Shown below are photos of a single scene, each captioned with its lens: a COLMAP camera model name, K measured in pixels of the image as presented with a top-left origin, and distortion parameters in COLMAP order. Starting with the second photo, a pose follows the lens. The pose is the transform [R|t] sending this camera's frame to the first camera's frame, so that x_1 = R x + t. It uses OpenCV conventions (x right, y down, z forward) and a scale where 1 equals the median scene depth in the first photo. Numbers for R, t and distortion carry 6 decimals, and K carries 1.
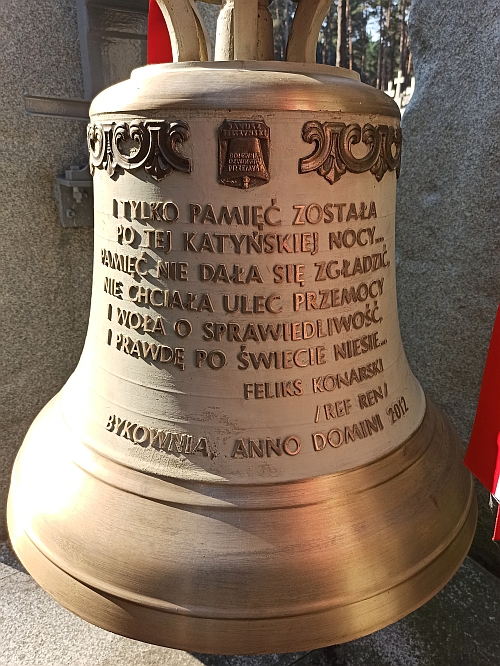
lens RADIAL K [[674.0, 0, 250.0], [0, 674.0, 333.0], [0, 0, 1]] dist [0.045410, -0.004628]
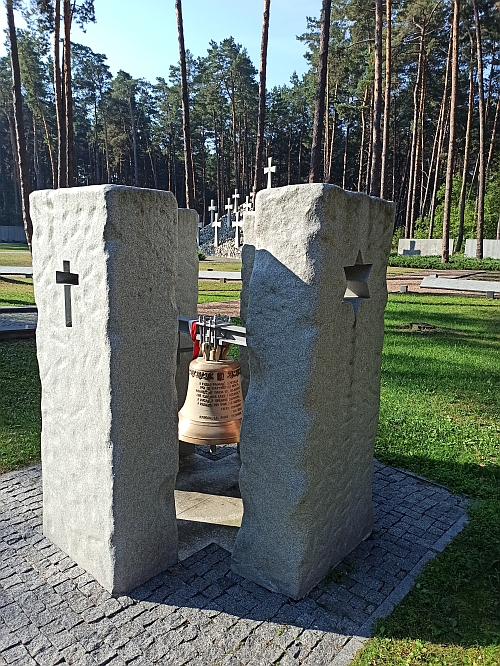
lens RADIAL K [[674.0, 0, 250.0], [0, 674.0, 333.0], [0, 0, 1]] dist [0.045410, -0.004628]
pose [[0.974965, -0.055048, 0.215435, -1.043506], [0.079559, 0.991092, -0.106805, 0.068776], [-0.207637, 0.121271, 0.970660, -5.230278]]
